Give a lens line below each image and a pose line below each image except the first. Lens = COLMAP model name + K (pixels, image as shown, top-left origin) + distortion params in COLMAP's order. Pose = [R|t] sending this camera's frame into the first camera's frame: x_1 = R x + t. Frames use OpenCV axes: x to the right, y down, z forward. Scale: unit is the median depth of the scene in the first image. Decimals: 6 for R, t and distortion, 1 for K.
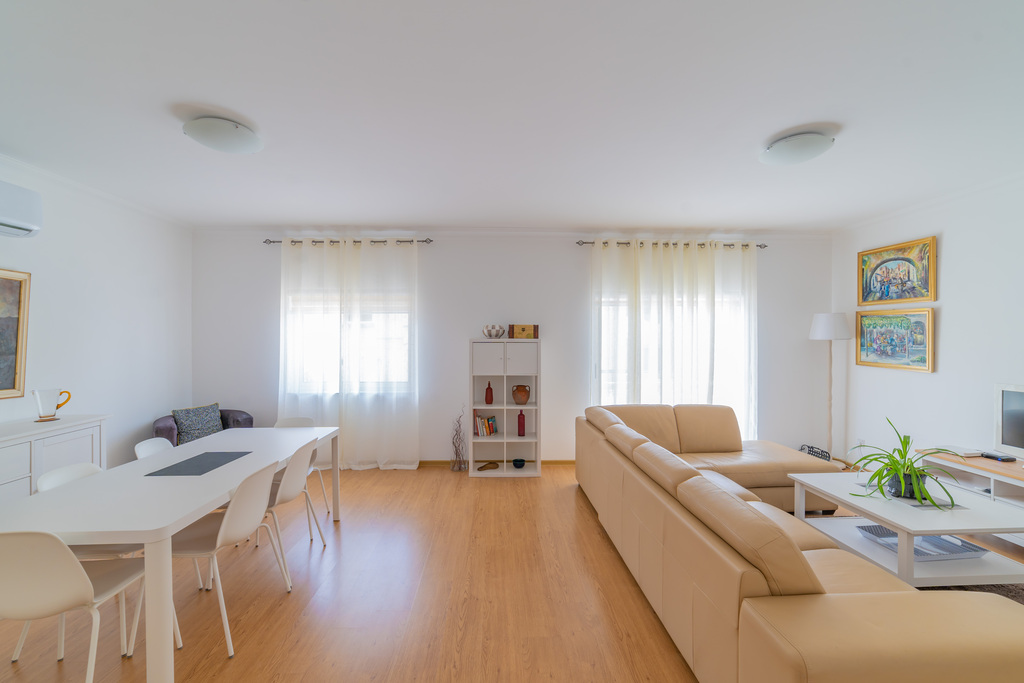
lens RADIAL K [[411.1, 0, 511.5], [0, 411.1, 339.7], [0, 0, 1]] dist [-0.022372, 0.008258]
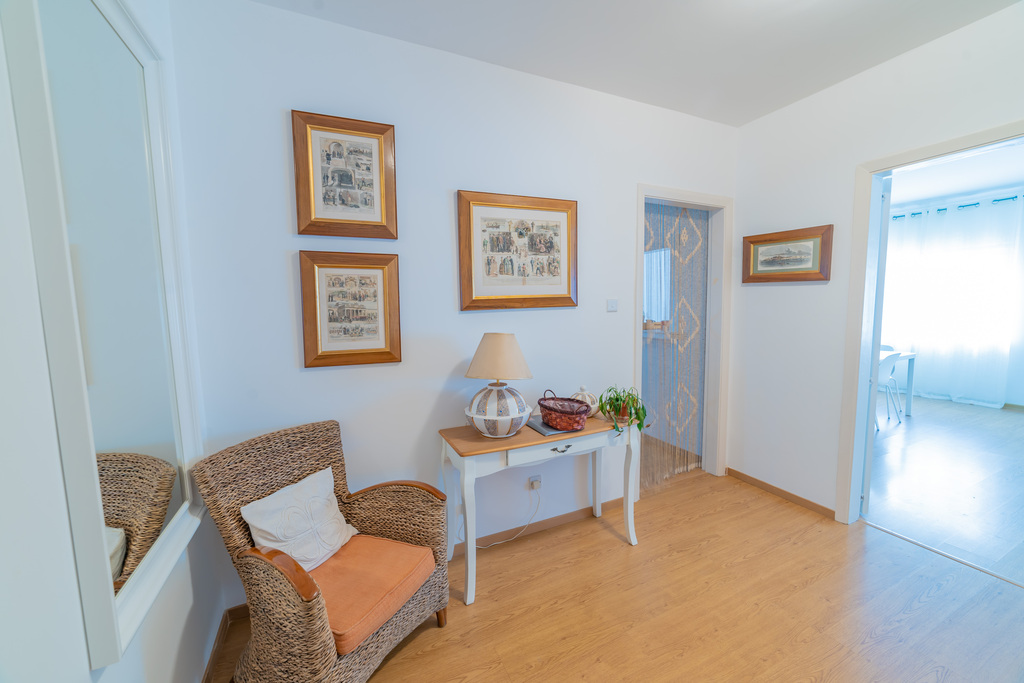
lens RADIAL K [[396.2, 0, 512.2], [0, 396.2, 339.1], [0, 0, 1]] dist [-0.022421, 0.008211]
pose [[0.390482, 0.077474, -0.917345, 0.261271], [0.020002, 0.995503, 0.092589, 0.006905], [0.920393, -0.054503, 0.387177, -0.776215]]
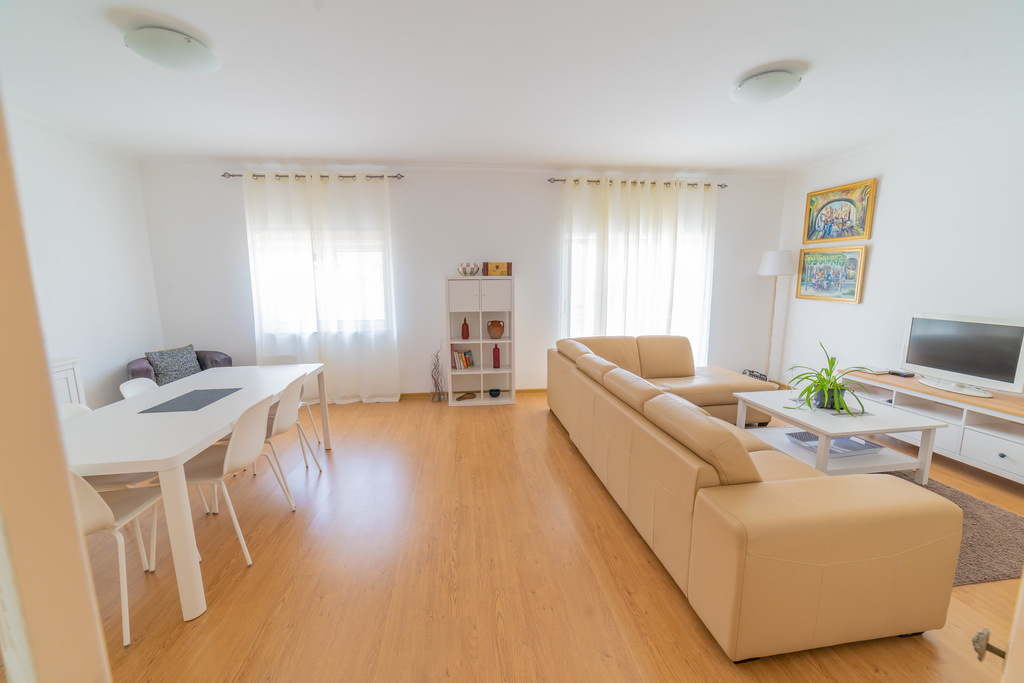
lens RADIAL K [[396.2, 0, 512.2], [0, 396.2, 339.1], [0, 0, 1]] dist [-0.022421, 0.008211]
pose [[0.996215, -0.021113, 0.084323, -0.026494], [0.008273, 0.988681, 0.149802, 0.006720], [-0.086531, -0.148538, 0.985114, -0.013761]]
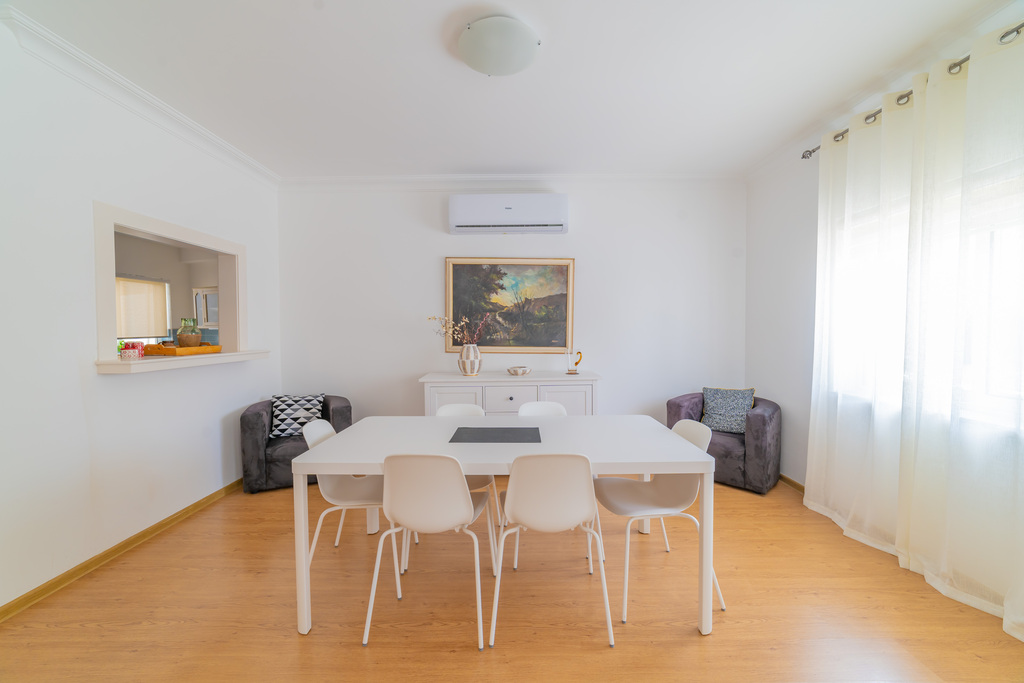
lens RADIAL K [[396.2, 0, 512.2], [0, 396.2, 339.1], [0, 0, 1]] dist [-0.022421, 0.008211]
pose [[-0.036528, 0.037380, -0.998633, 0.070968], [0.000533, 0.999301, 0.037385, 0.036818], [0.999332, 0.000833, -0.036523, 0.693027]]
